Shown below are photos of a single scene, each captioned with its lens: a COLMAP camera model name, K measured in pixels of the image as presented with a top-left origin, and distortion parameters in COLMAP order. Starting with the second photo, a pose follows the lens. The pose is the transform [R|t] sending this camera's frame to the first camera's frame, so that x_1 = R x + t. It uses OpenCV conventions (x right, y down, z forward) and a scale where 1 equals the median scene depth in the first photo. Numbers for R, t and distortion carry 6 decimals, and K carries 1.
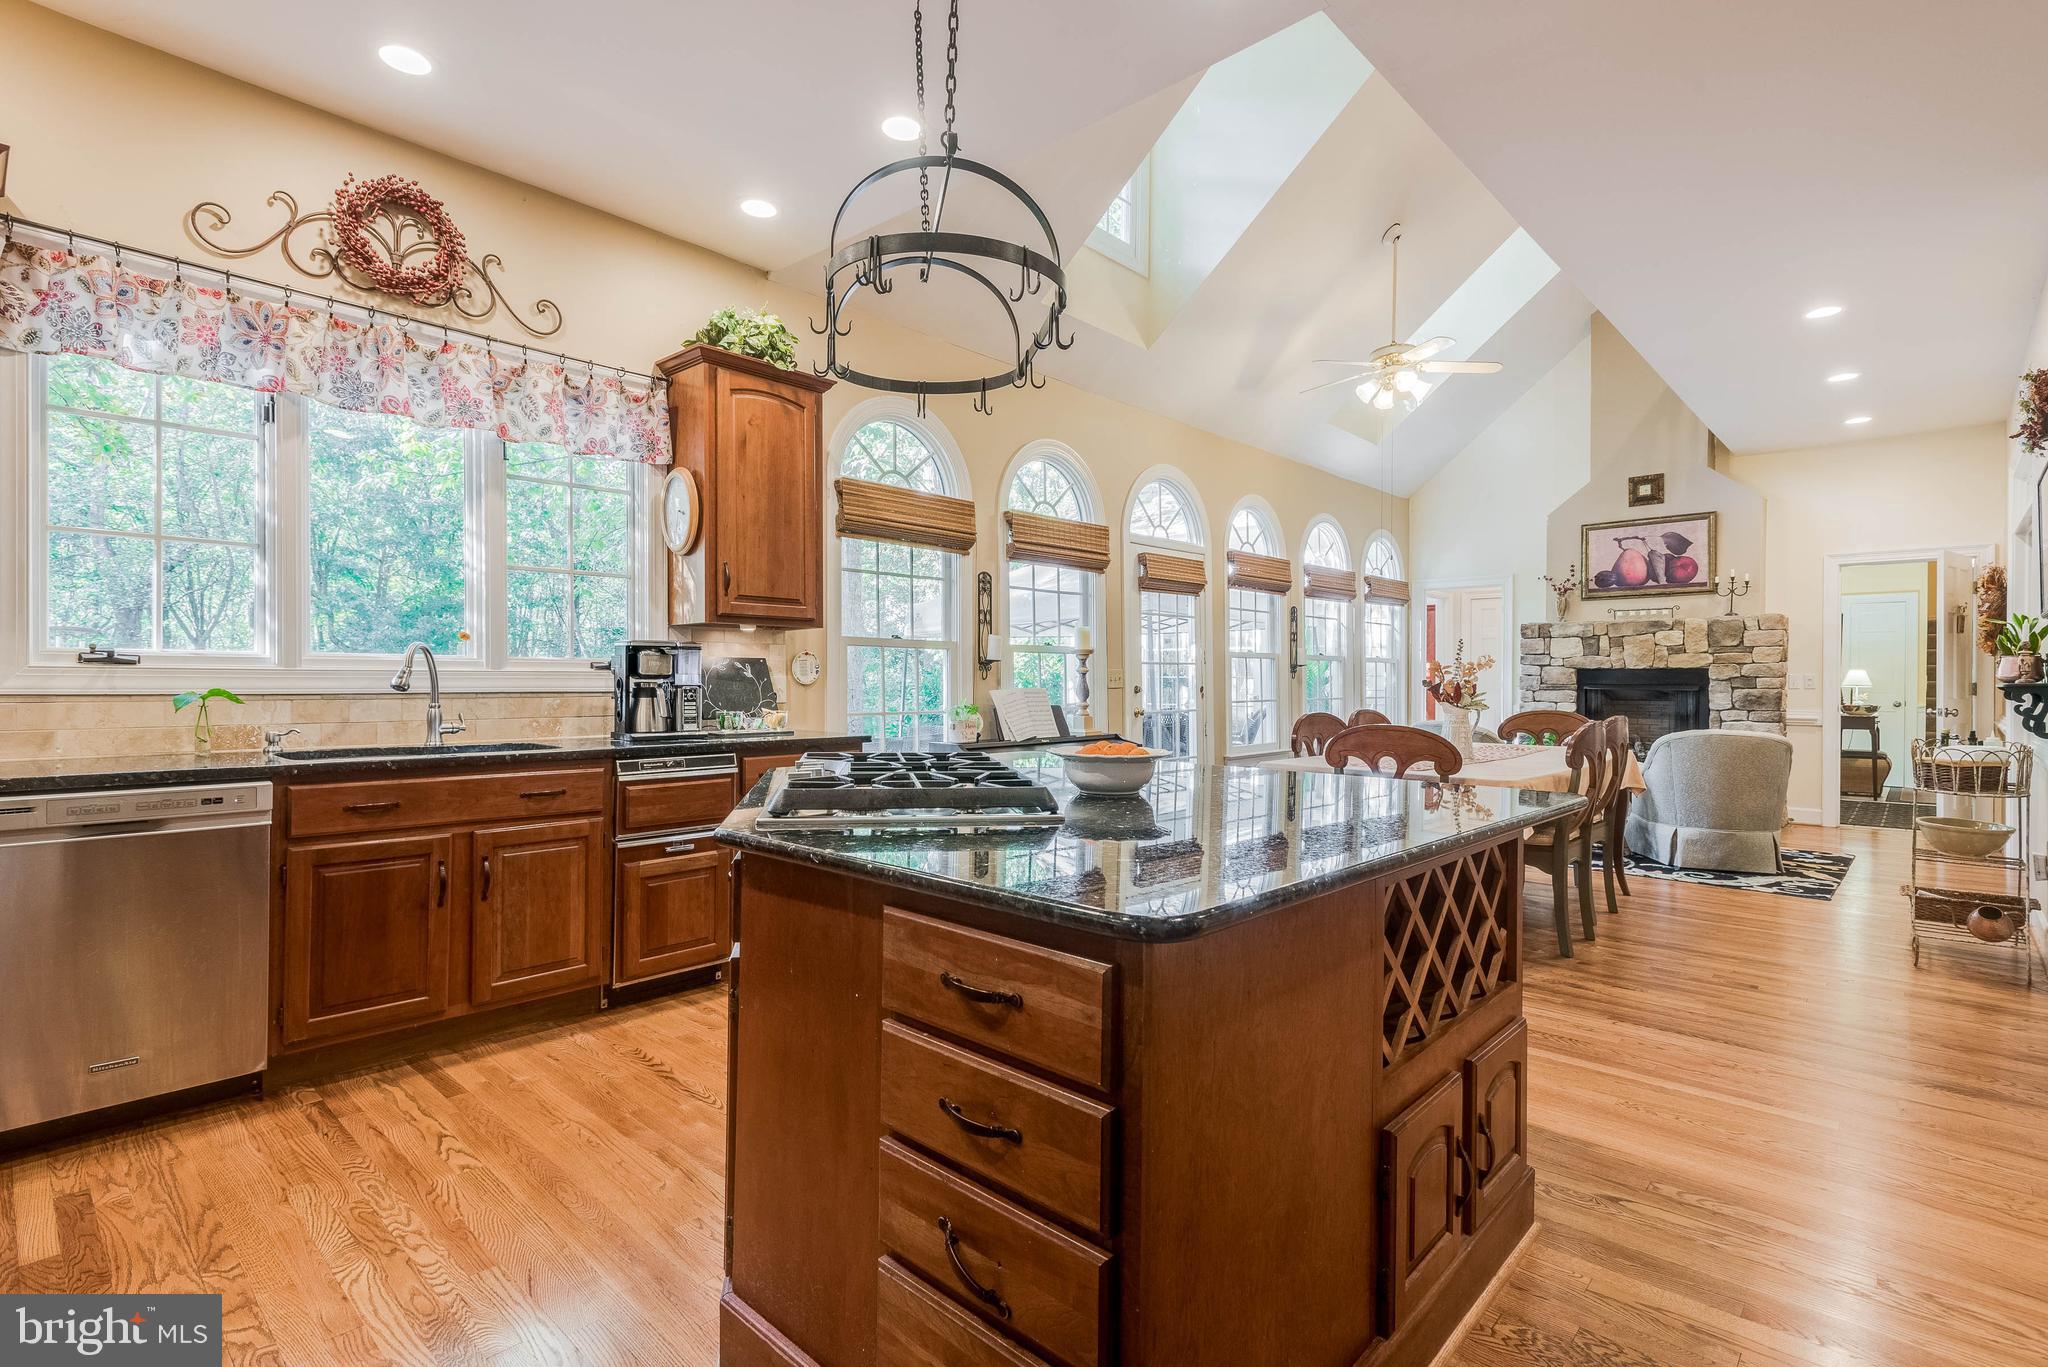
lens RADIAL K [[977.6, 0, 1011.9], [0, 977.6, 681.3], [0, 0, 1]] dist [0.012118, -0.001190]
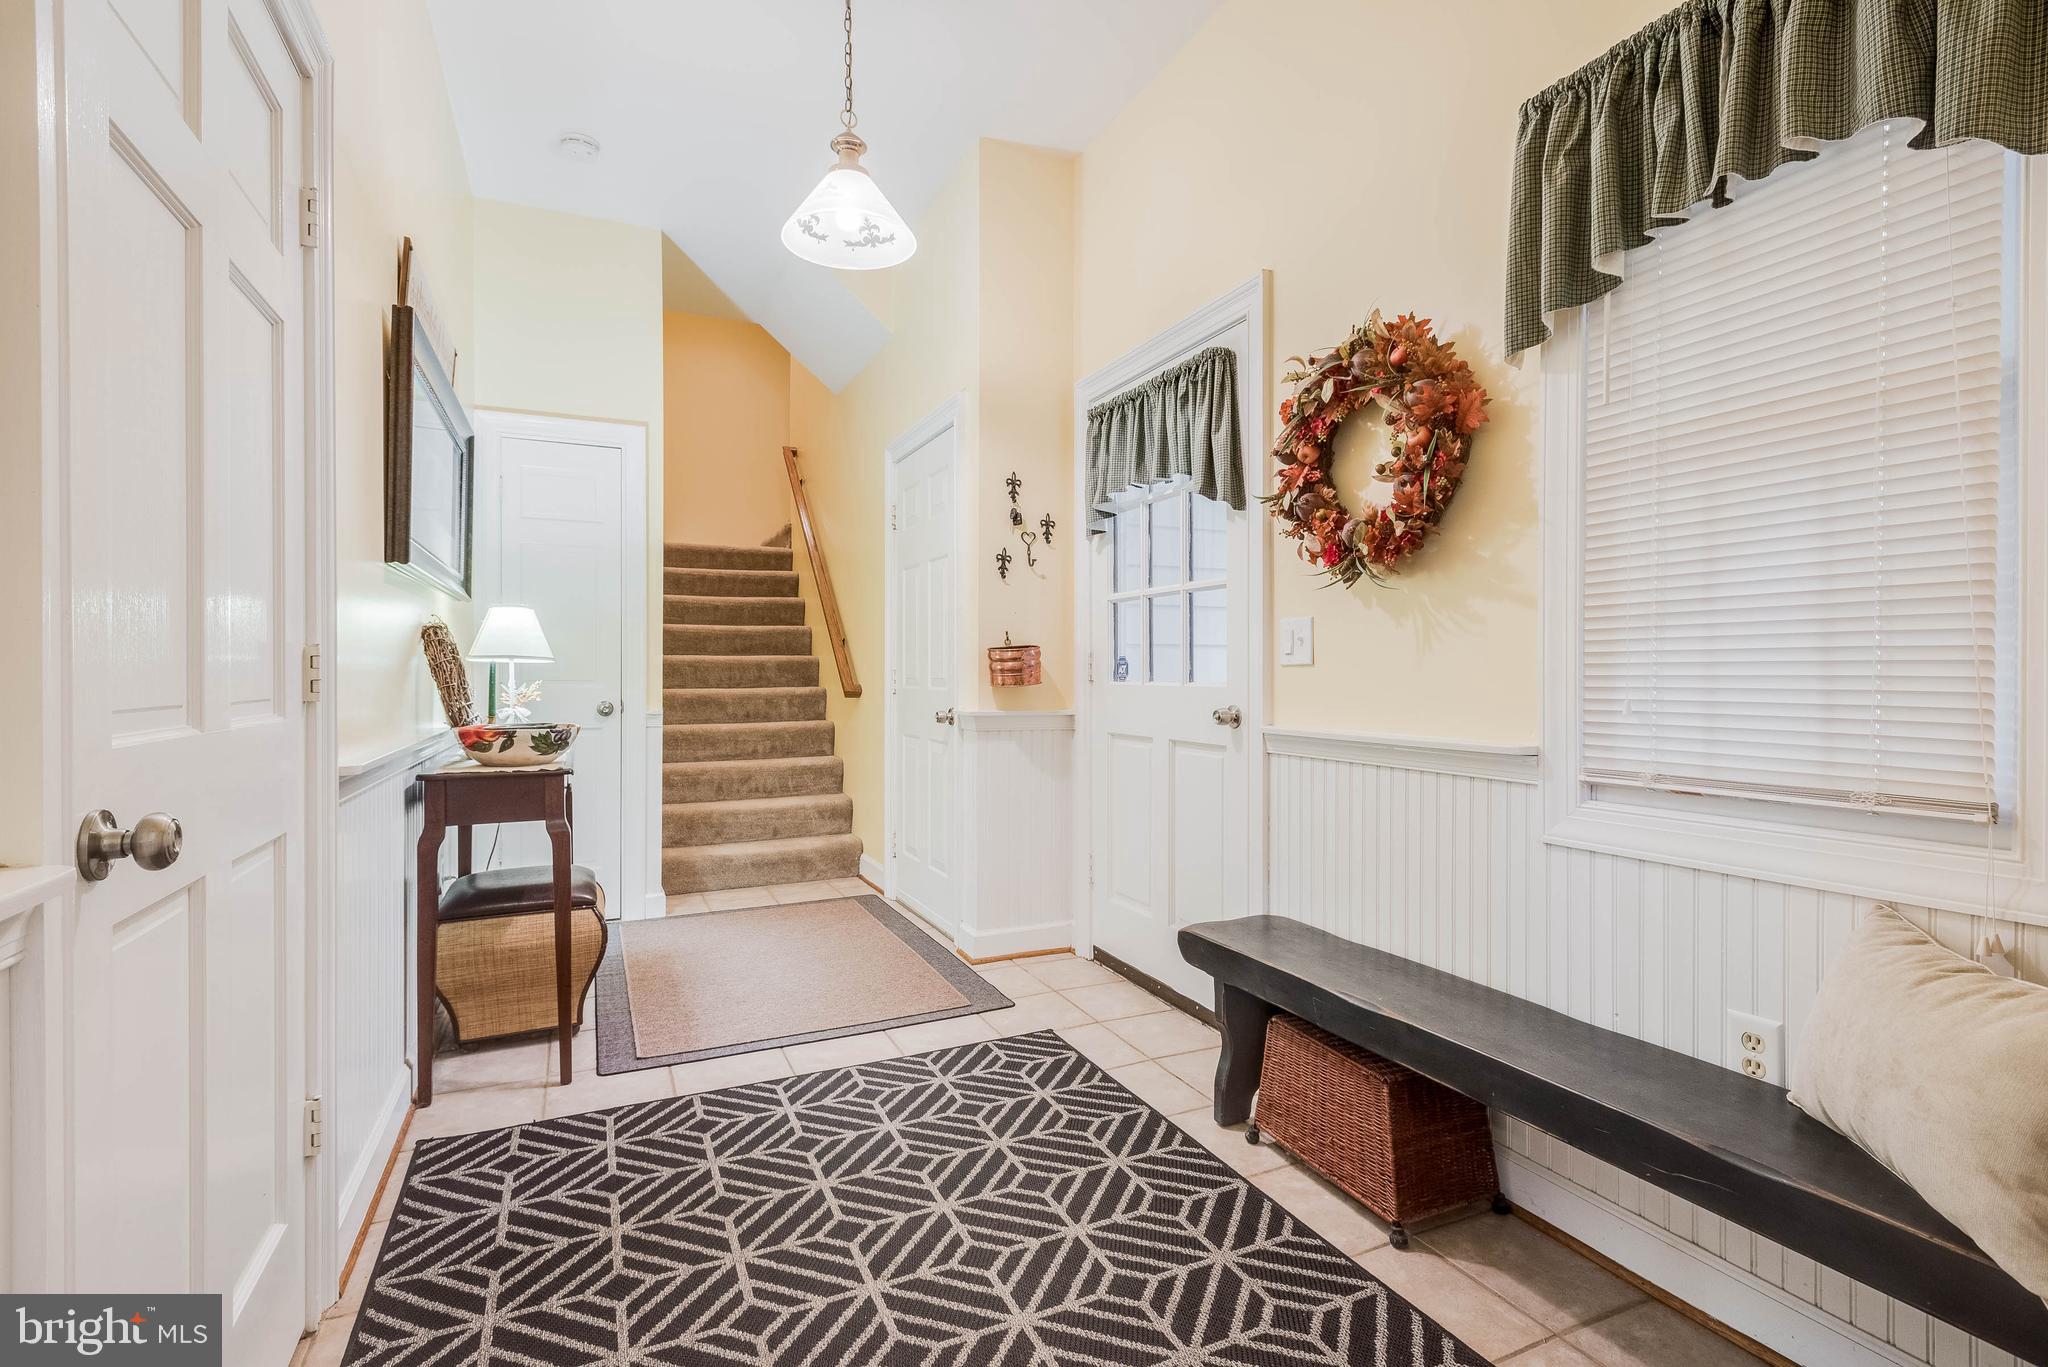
lens RADIAL K [[977.6, 0, 1022.2], [0, 977.6, 673.9], [0, 0, 1]] dist [0.012118, -0.001190]
pose [[0.389574, -0.006189, 0.920974, 0.788703], [-0.000363, 0.999976, 0.006874, 0.009585], [-0.920995, -0.003012, 0.389563, 0.908060]]
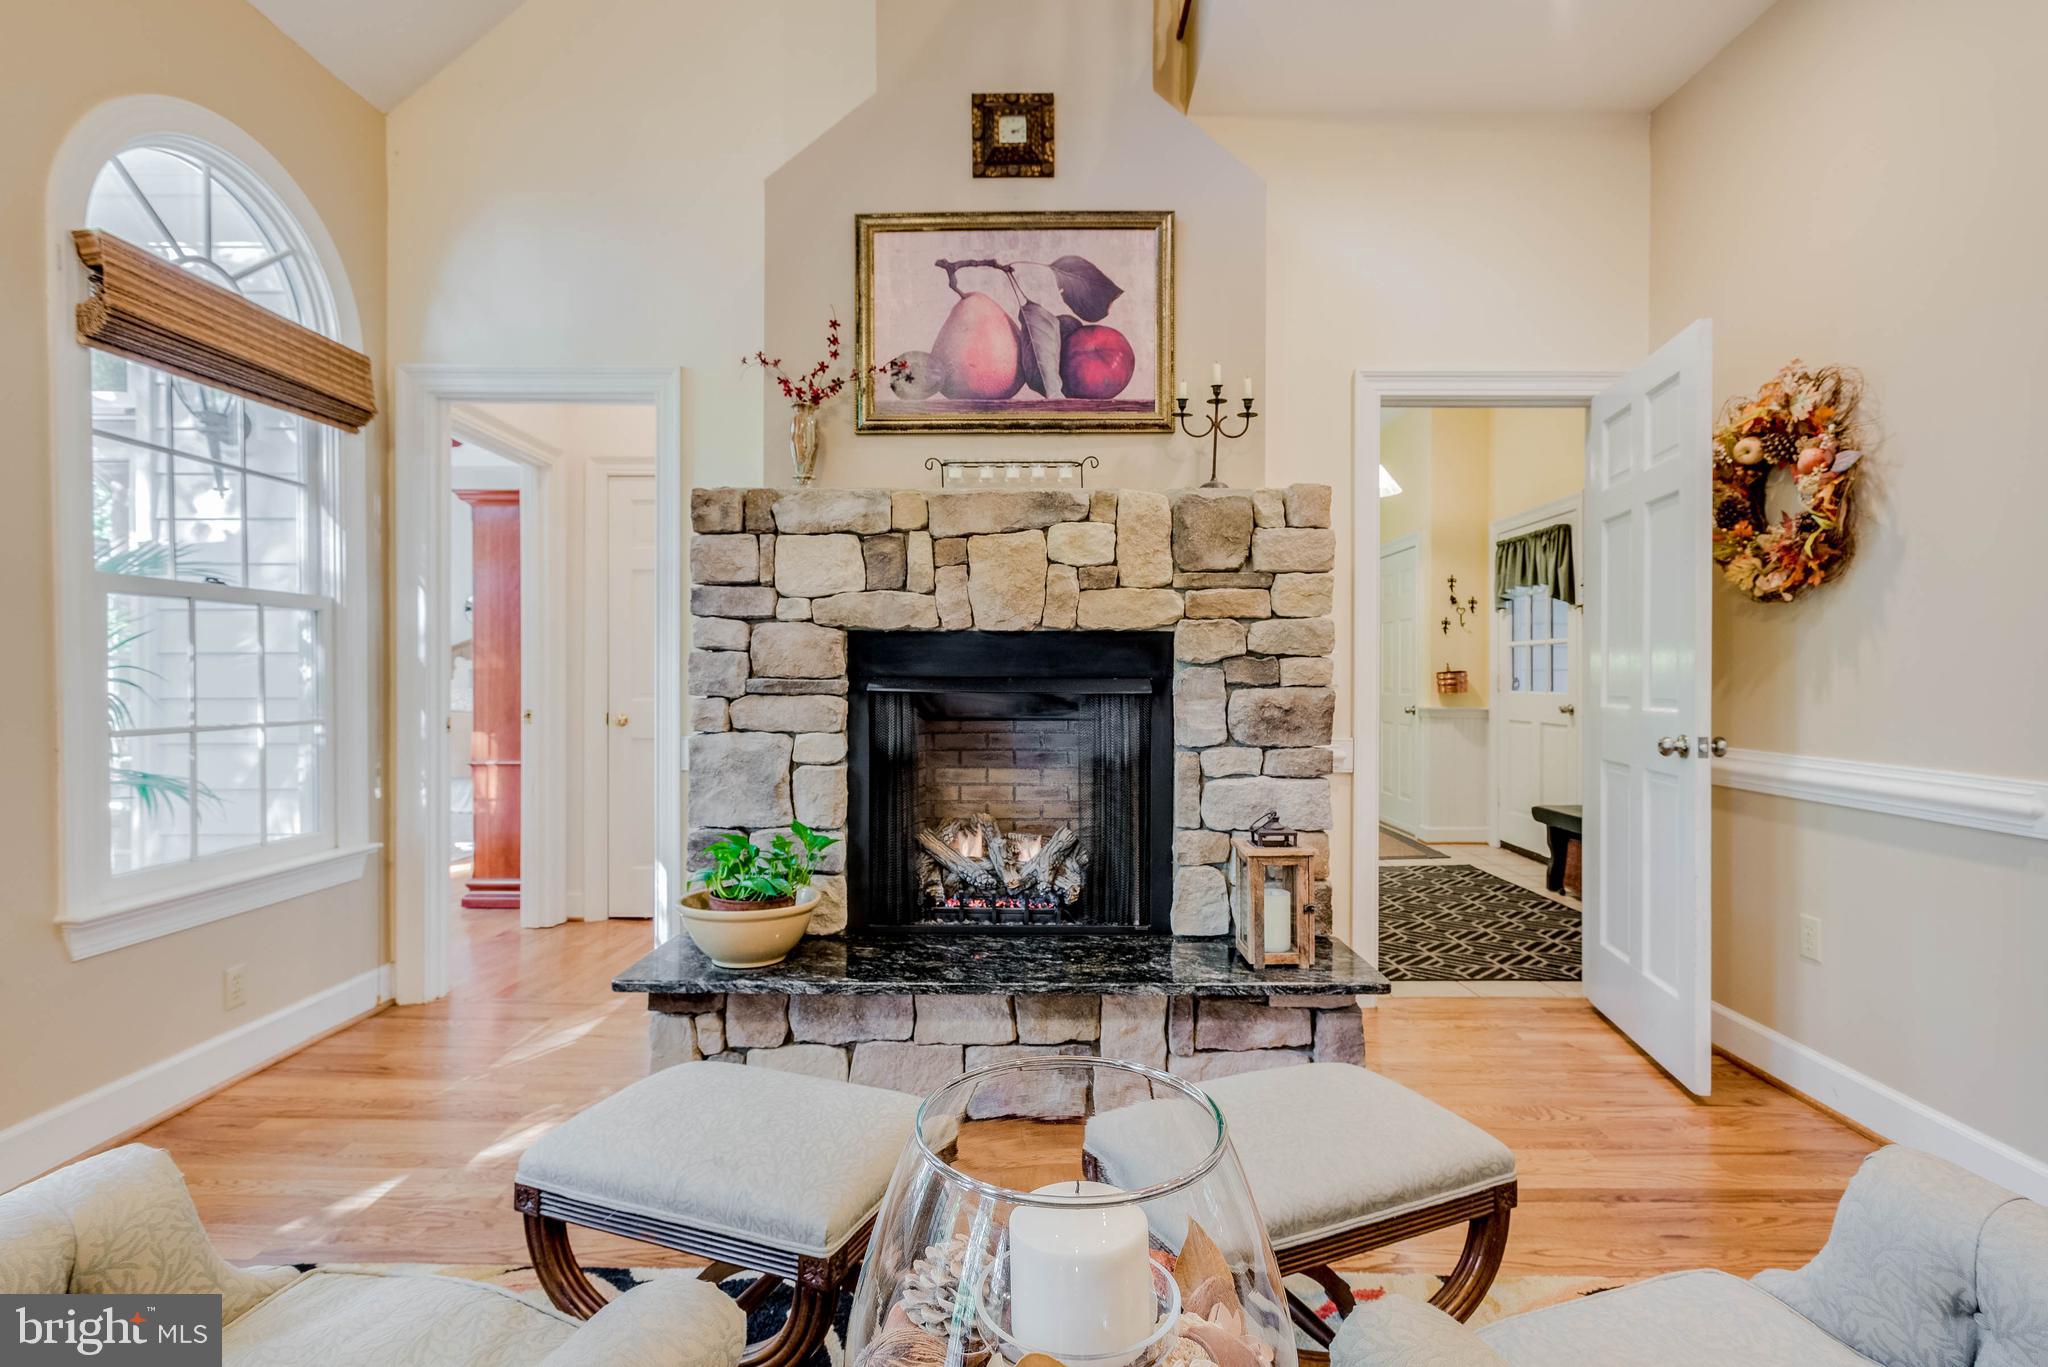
lens RADIAL K [[977.6, 0, 1054.1], [0, 977.6, 685.0], [0, 0, 1]] dist [0.012118, -0.001190]
pose [[0.720872, -0.008428, 0.693017, 0.407961], [0.001770, 0.999945, 0.010319, 0.002566], [-0.693066, -0.006213, 0.720847, 0.733120]]
